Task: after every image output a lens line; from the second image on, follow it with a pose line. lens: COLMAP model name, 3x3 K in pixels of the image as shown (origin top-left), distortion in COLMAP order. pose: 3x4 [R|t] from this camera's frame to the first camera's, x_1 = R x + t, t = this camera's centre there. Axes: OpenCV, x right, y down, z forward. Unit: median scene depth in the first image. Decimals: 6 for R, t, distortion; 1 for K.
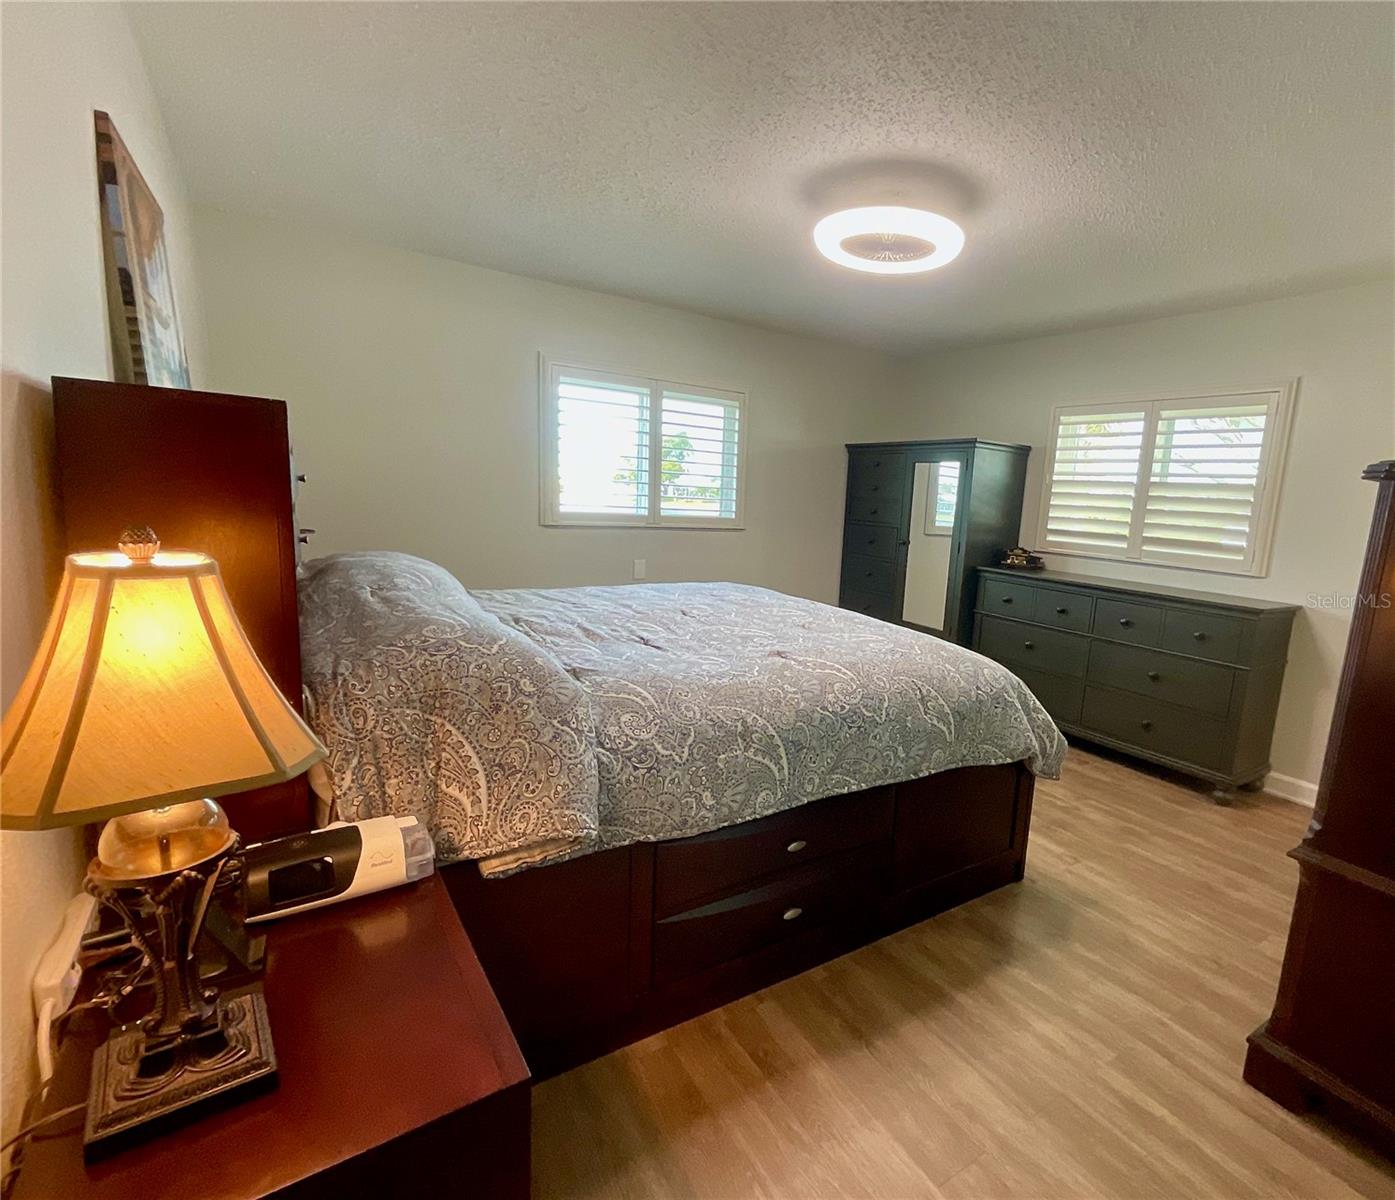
lens RADIAL K [[636.3, 0, 703.1], [0, 636.3, 596.3], [0, 0, 1]] dist [0.004398, -0.000003]
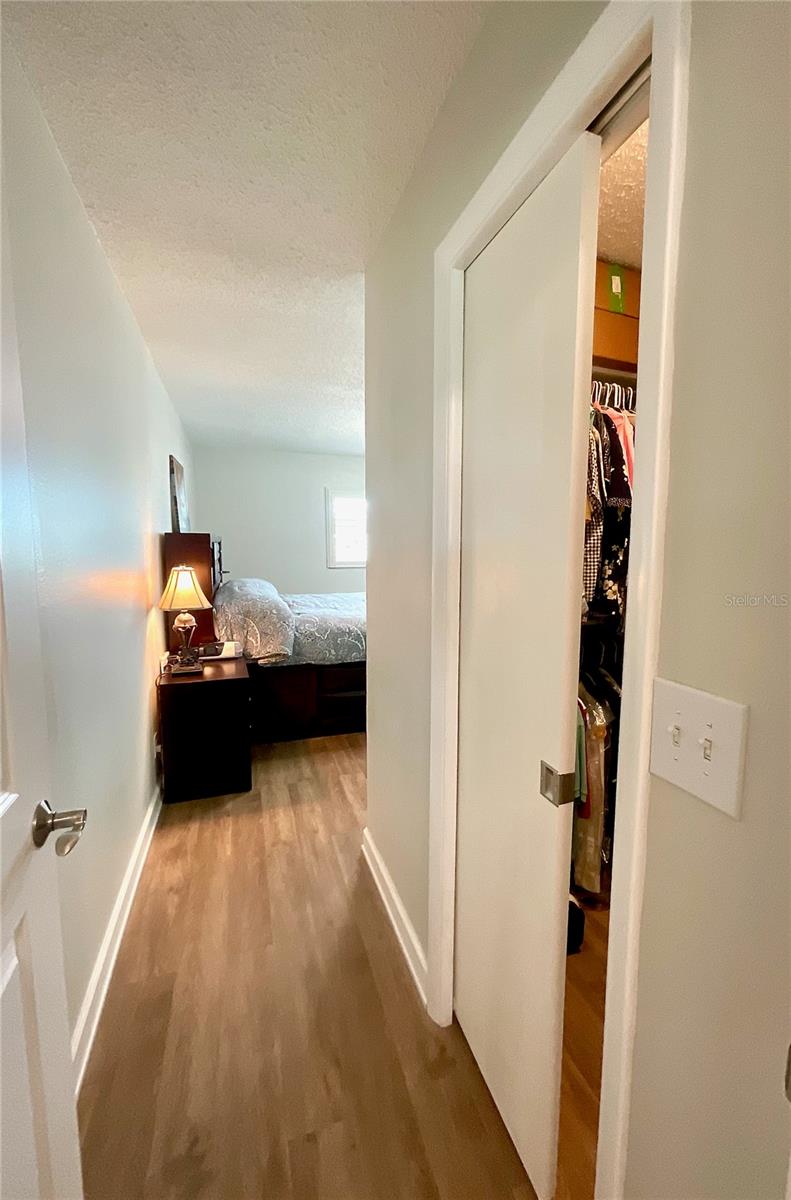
lens RADIAL K [[489.6, 0, 392.5], [0, 489.6, 597.2], [0, 0, 1]] dist [-0.001099, -0.000012]
pose [[0.965489, -0.015817, -0.259963, 0.938011], [-0.000754, 0.997980, -0.063519, 0.220064], [0.260443, 0.061523, 0.963527, -1.237884]]
